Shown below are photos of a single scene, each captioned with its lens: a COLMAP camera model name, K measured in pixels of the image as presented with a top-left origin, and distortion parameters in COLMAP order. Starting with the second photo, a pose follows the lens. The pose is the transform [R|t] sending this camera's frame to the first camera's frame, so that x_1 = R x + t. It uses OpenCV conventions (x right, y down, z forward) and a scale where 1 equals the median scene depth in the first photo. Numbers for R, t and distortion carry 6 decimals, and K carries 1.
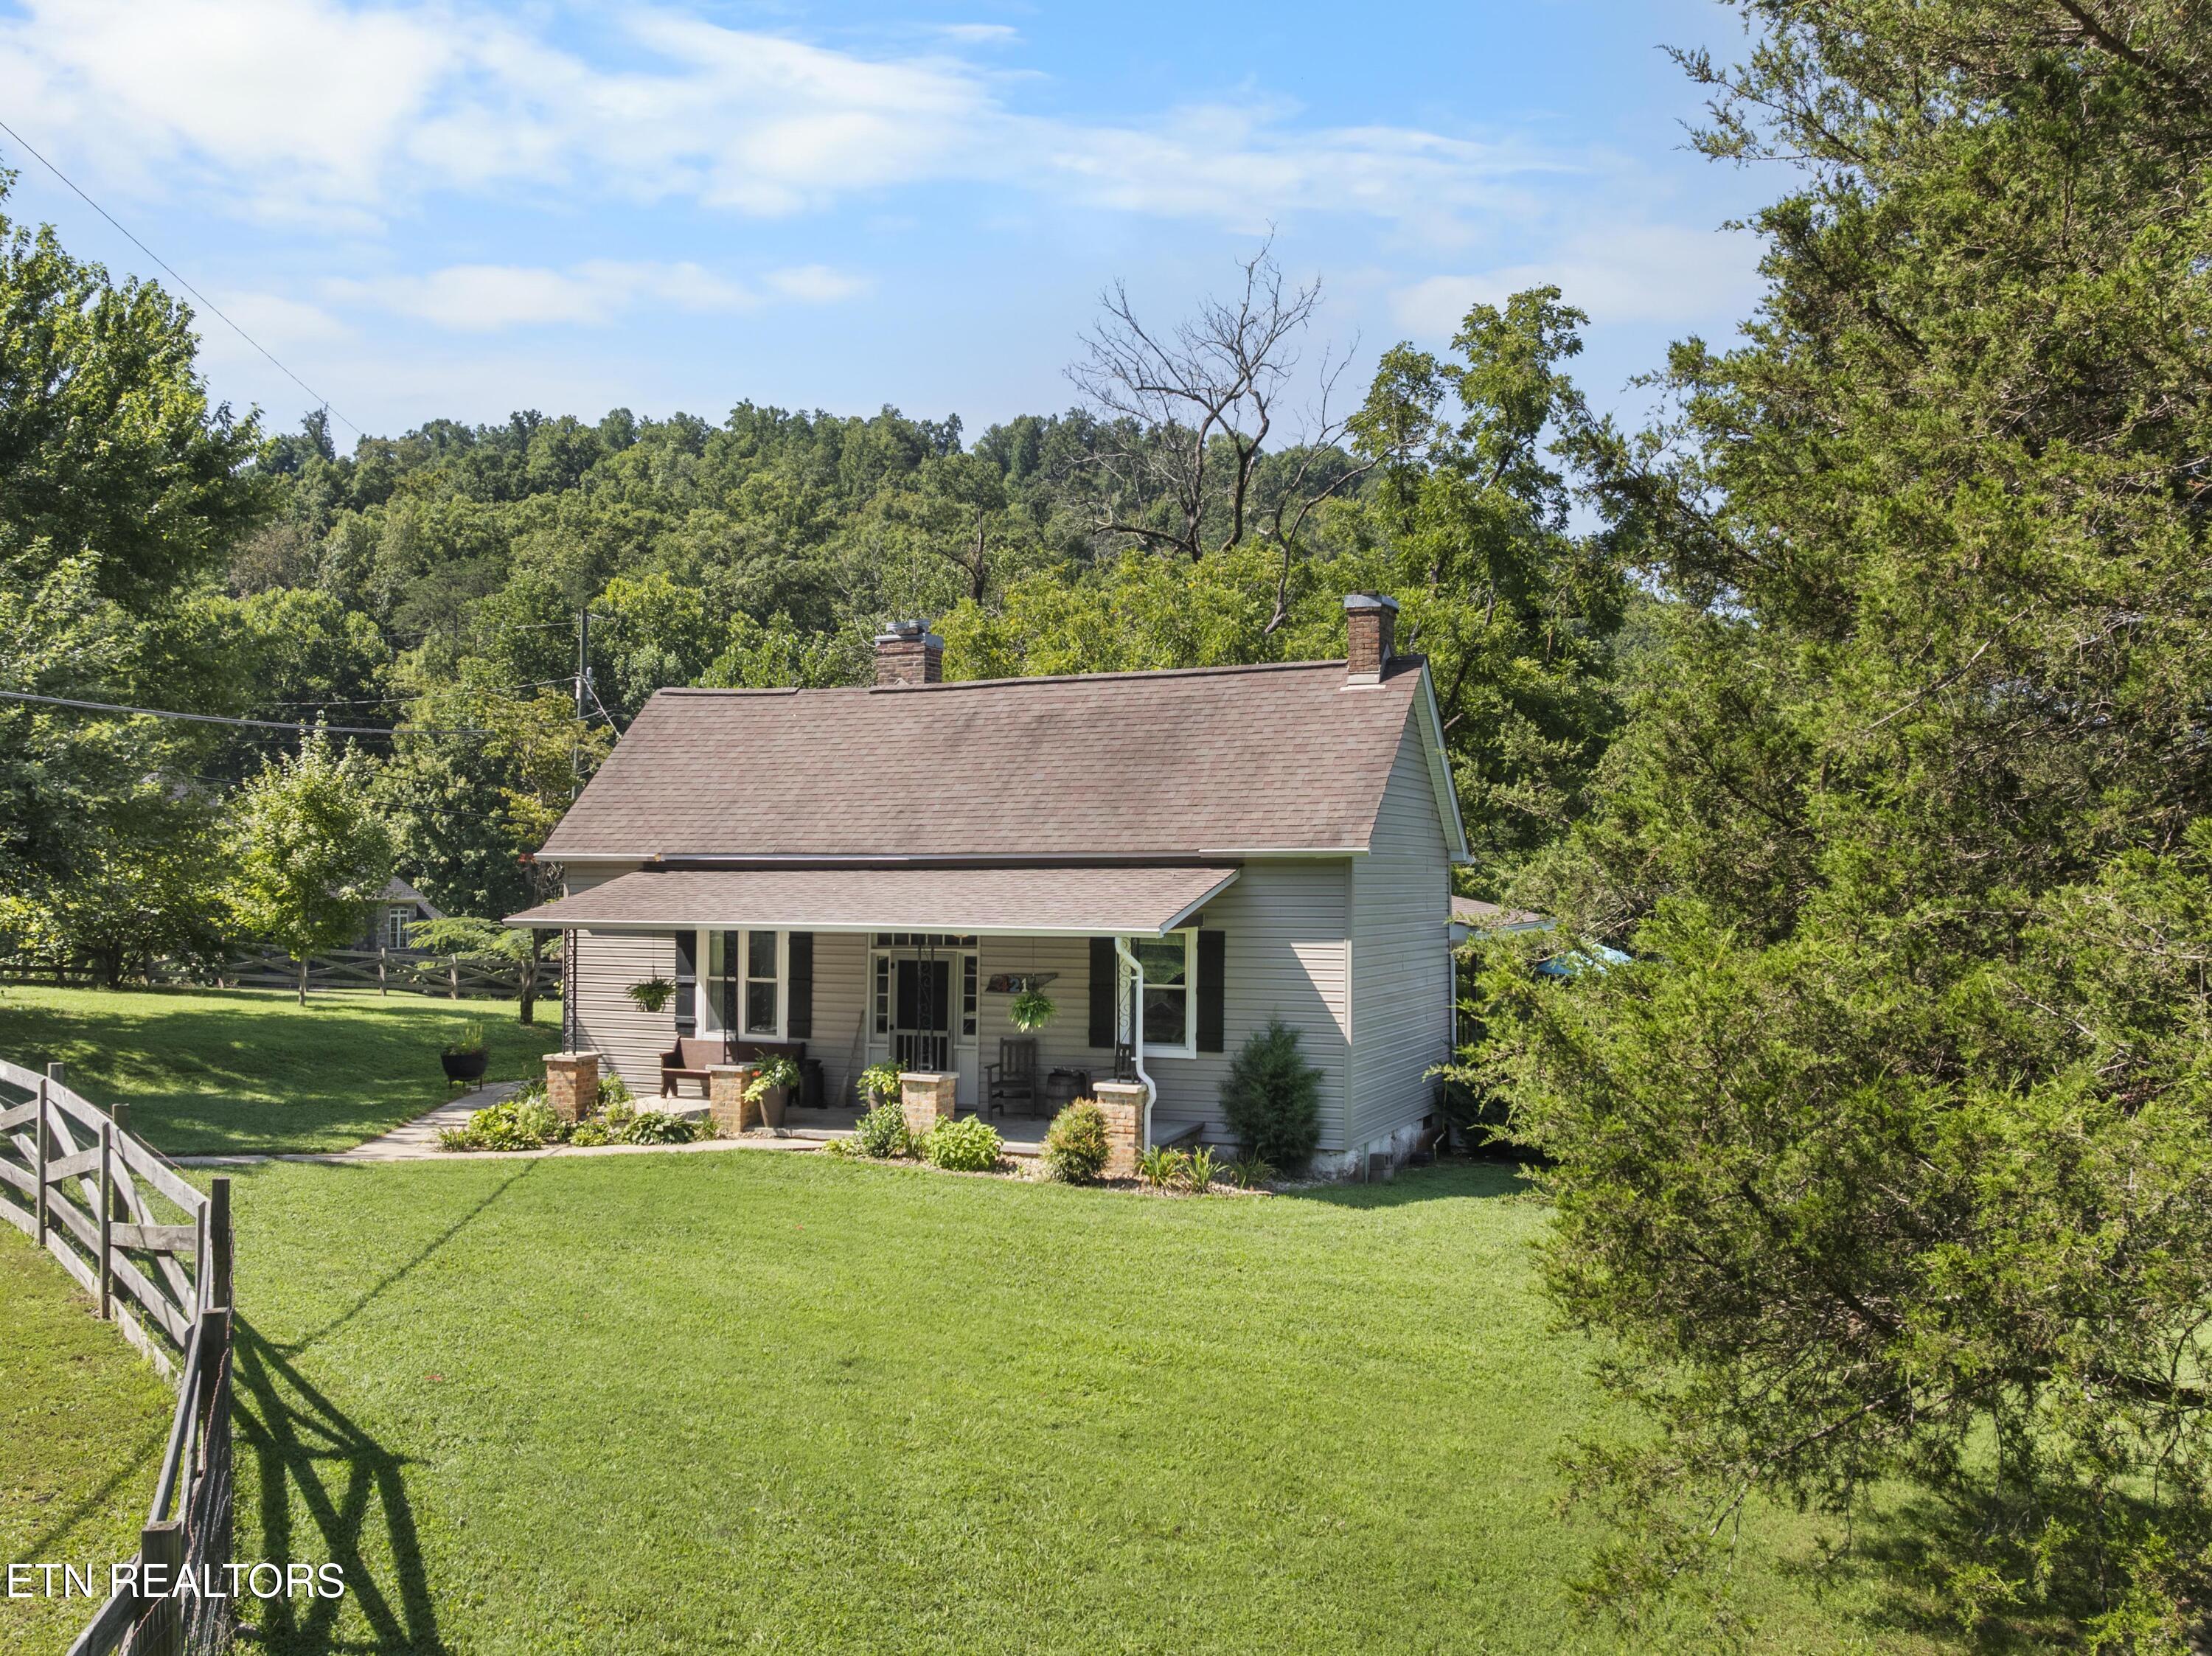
lens RADIAL K [[1851.1, 0, 1204.8], [0, 1851.1, 826.1], [0, 0, 1]] dist [-0.037837, 0.000615]
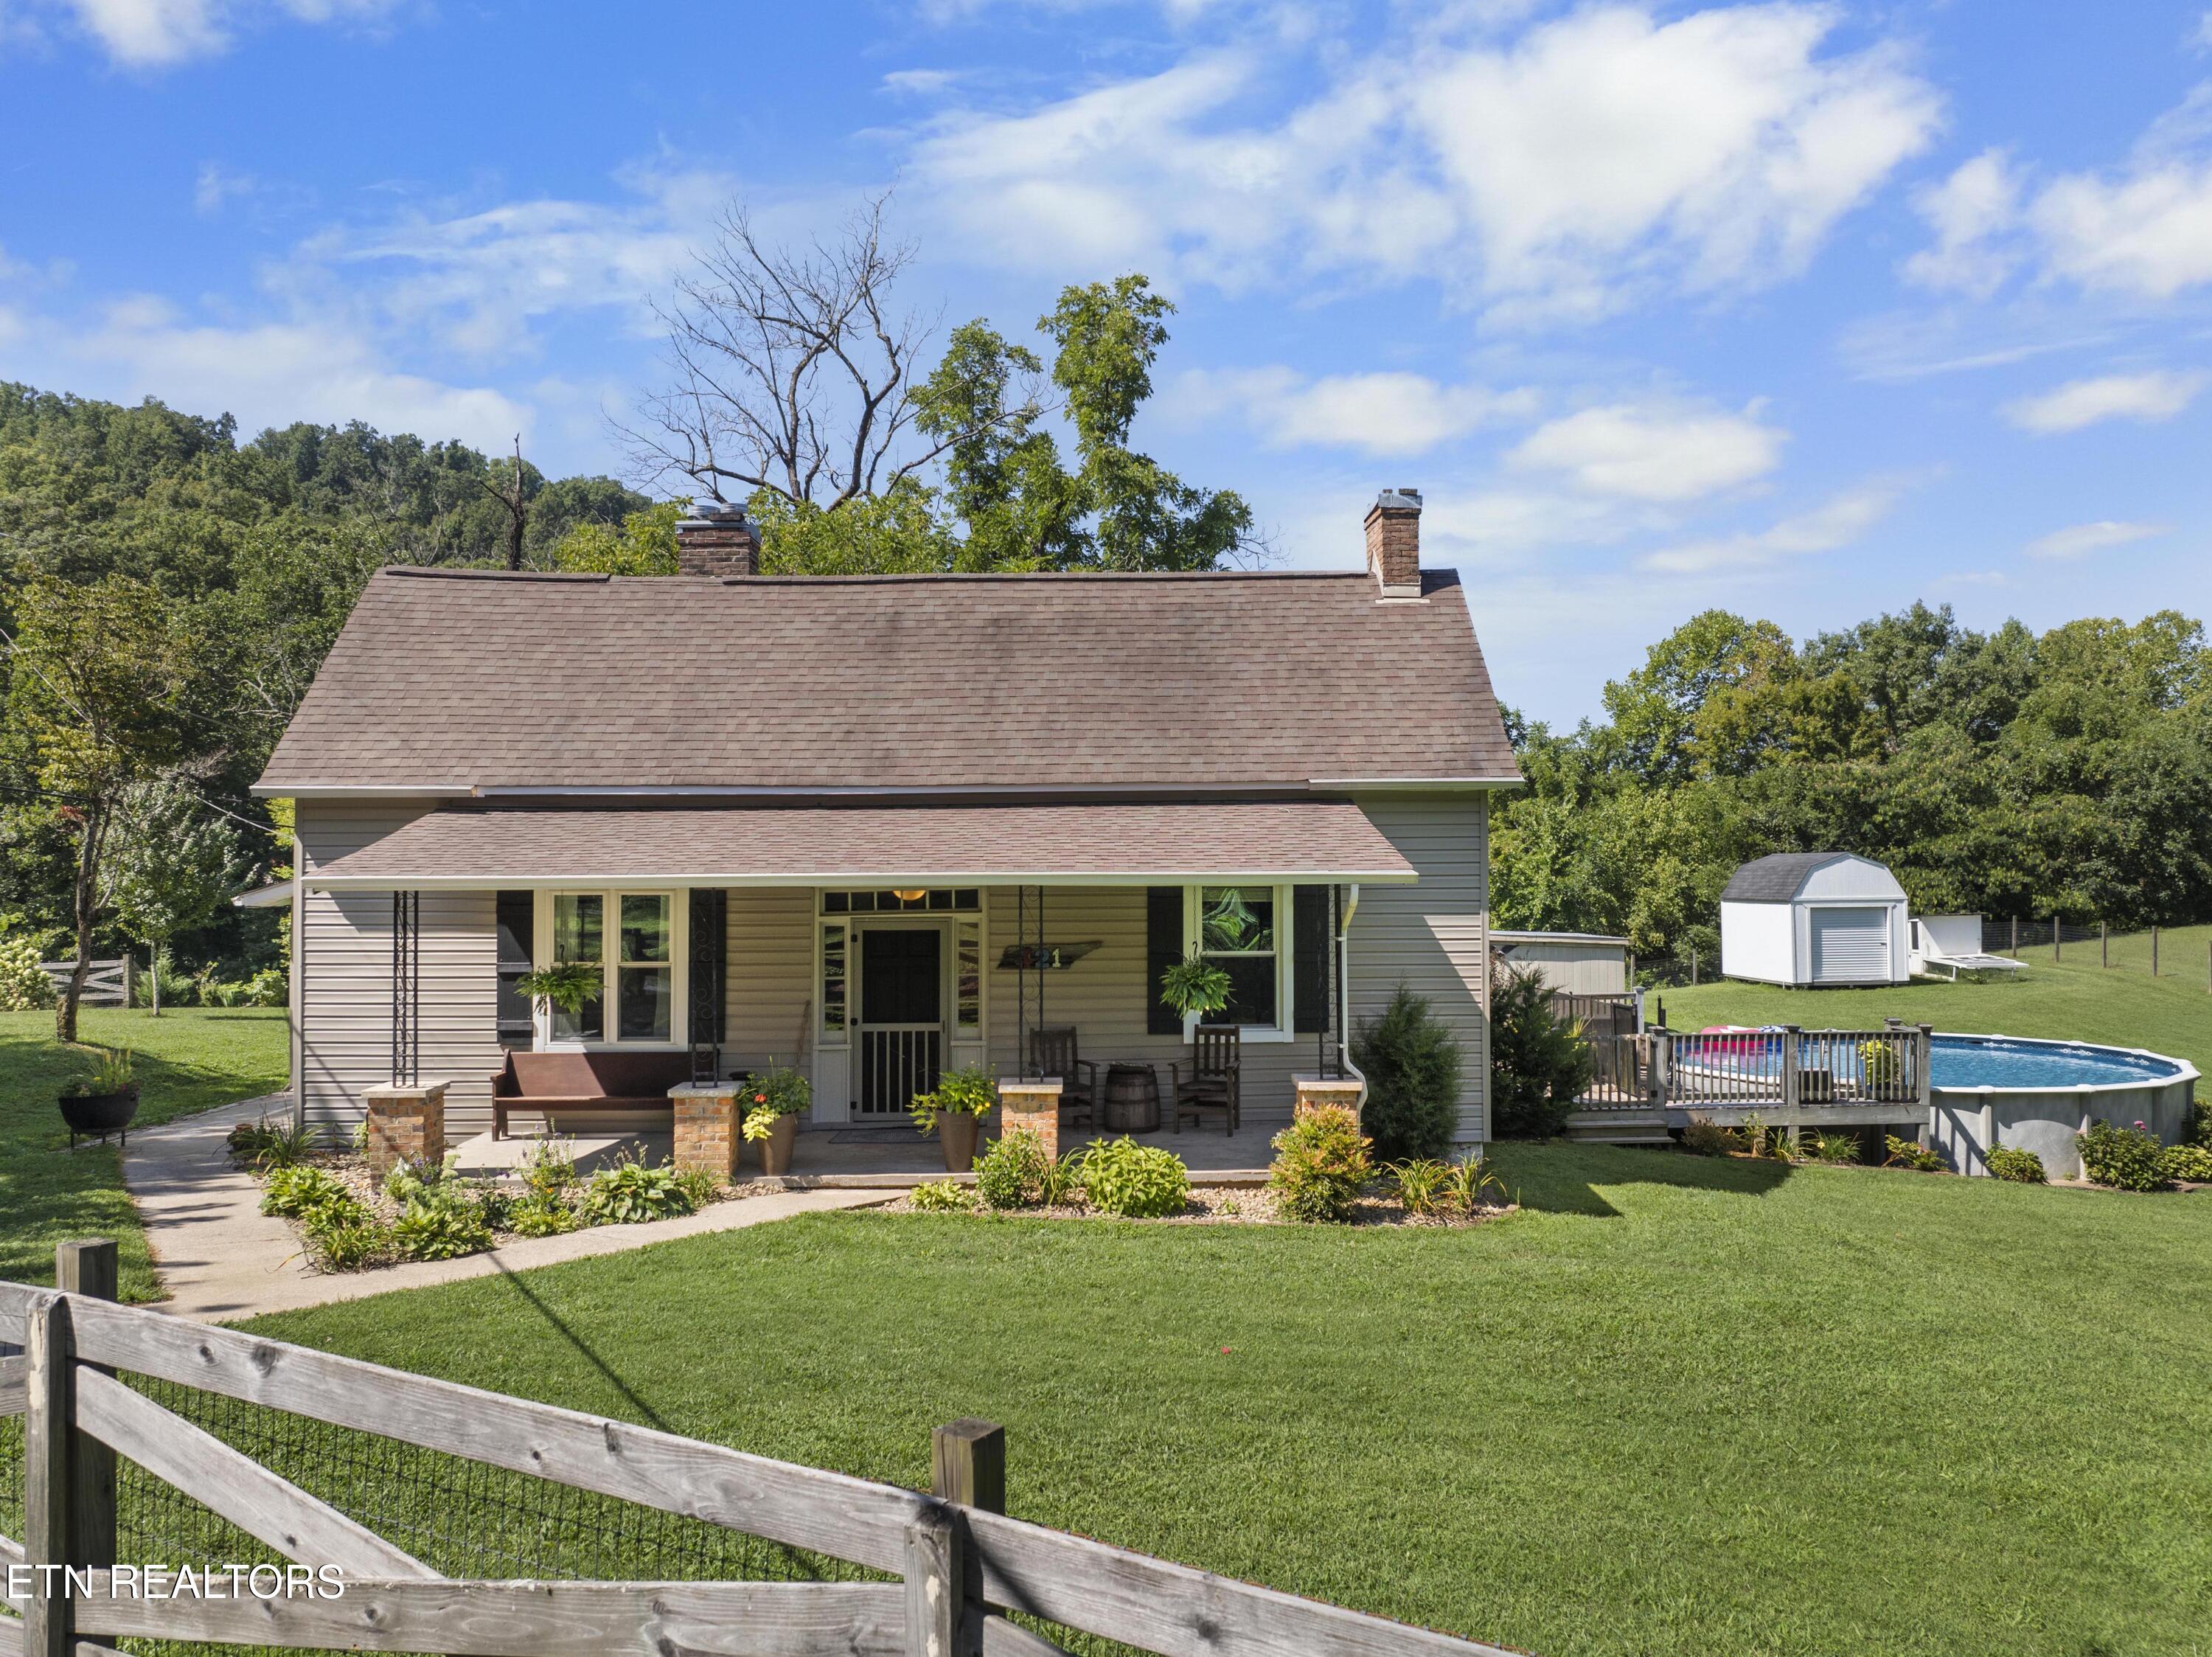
lens RADIAL K [[1562.7, 0, 1135.1], [0, 1562.7, 834.3], [0, 0, 1]] dist [-0.034975, -0.000774]
pose [[0.910240, 0.002113, 0.414075, -0.323012], [-0.002462, 0.999997, 0.000310, 0.033321], [-0.414073, -0.001301, 0.910243, 0.384437]]
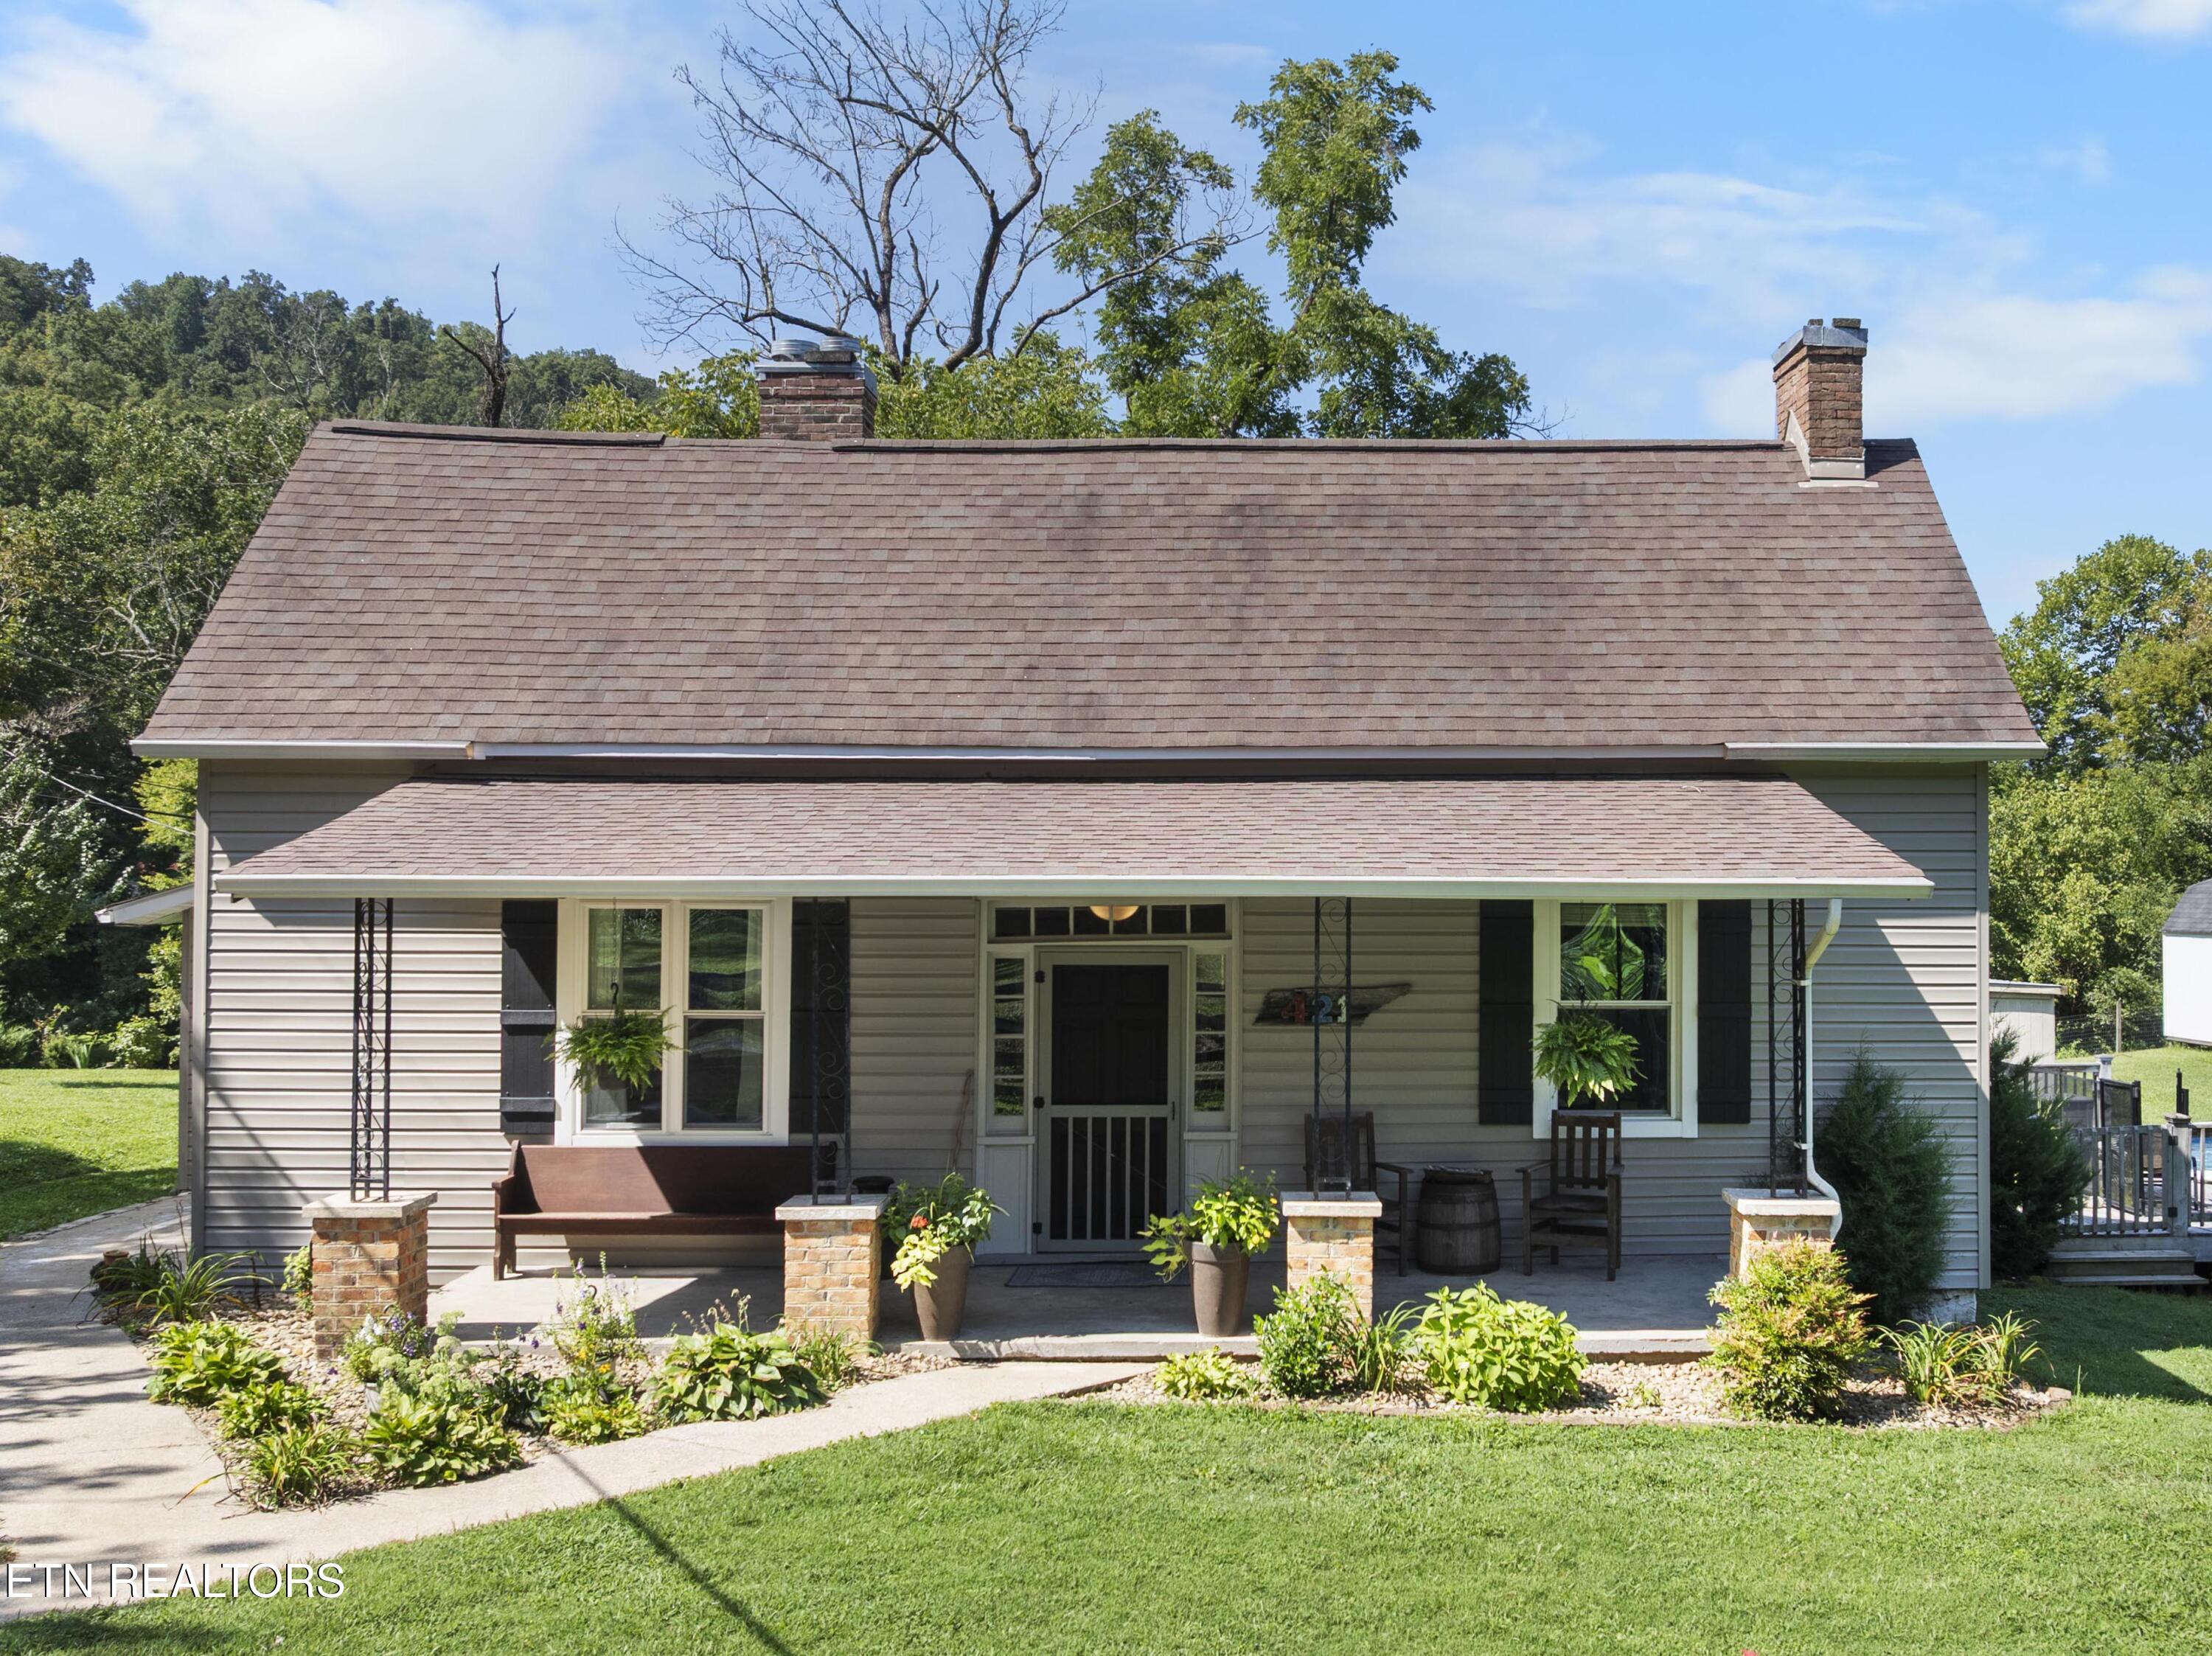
lens RADIAL K [[2095.9, 0, 1298.5], [0, 2095.9, 838.4], [0, 0, 1]] dist [-0.032313, -0.001677]
pose [[0.909405, 0.009713, 0.415799, -0.335938], [-0.010046, 0.999949, -0.001386, 0.038595], [-0.415791, -0.002917, 0.909456, 0.463660]]
